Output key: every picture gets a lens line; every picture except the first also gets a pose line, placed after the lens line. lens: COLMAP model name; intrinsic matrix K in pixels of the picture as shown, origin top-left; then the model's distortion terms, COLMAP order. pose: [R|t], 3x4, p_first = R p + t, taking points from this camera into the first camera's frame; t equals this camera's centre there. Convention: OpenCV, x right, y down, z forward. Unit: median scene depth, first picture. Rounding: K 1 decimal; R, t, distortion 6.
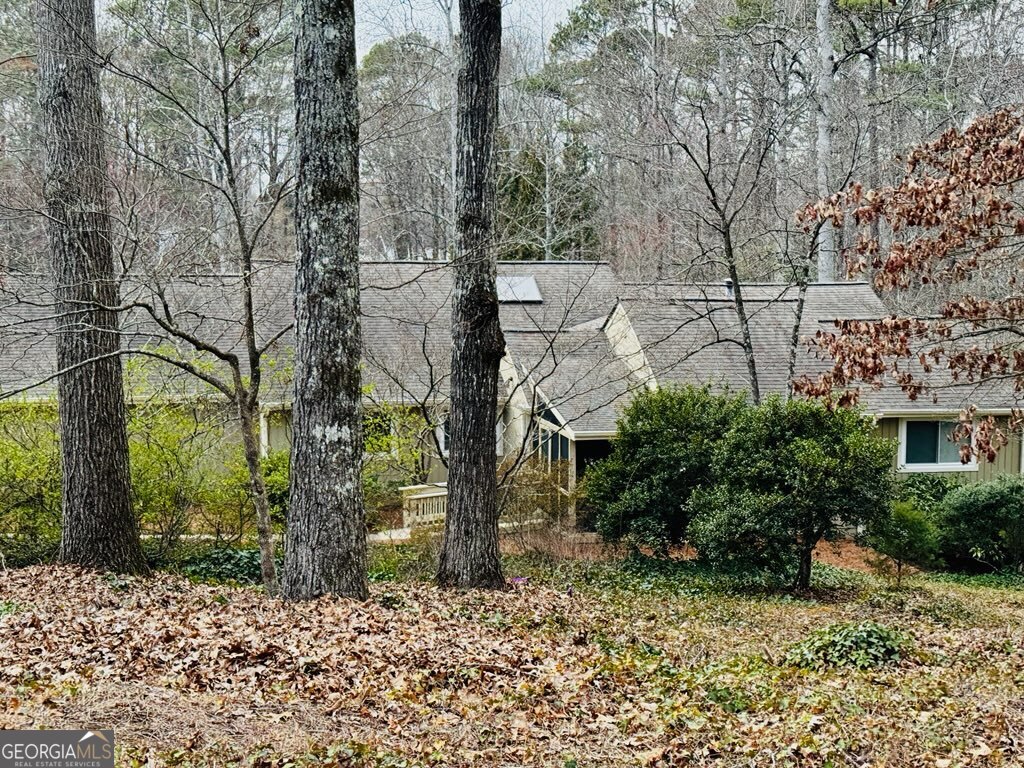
lens RADIAL K [[1433.6, 0, 511.9], [0, 1433.6, 386.4], [0, 0, 1]] dist [0.143247, 0.000000]
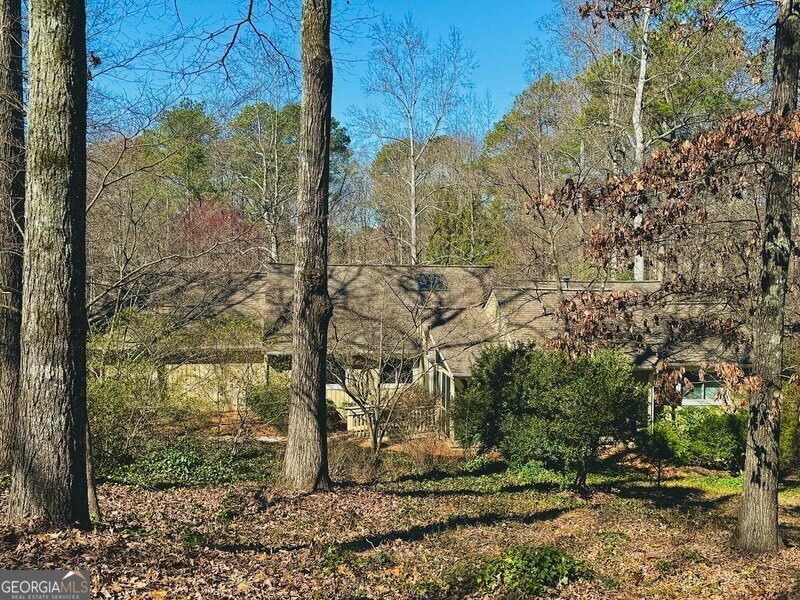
lens RADIAL K [[859.9, 0, 401.1], [0, 859.9, 298.9], [0, 0, 1]] dist [0.002707, 0.000000]
pose [[0.997714, 0.012579, -0.066401, 0.197385], [-0.016054, 0.998514, -0.052068, 0.006134], [0.065647, 0.053015, 0.996434, 0.345092]]
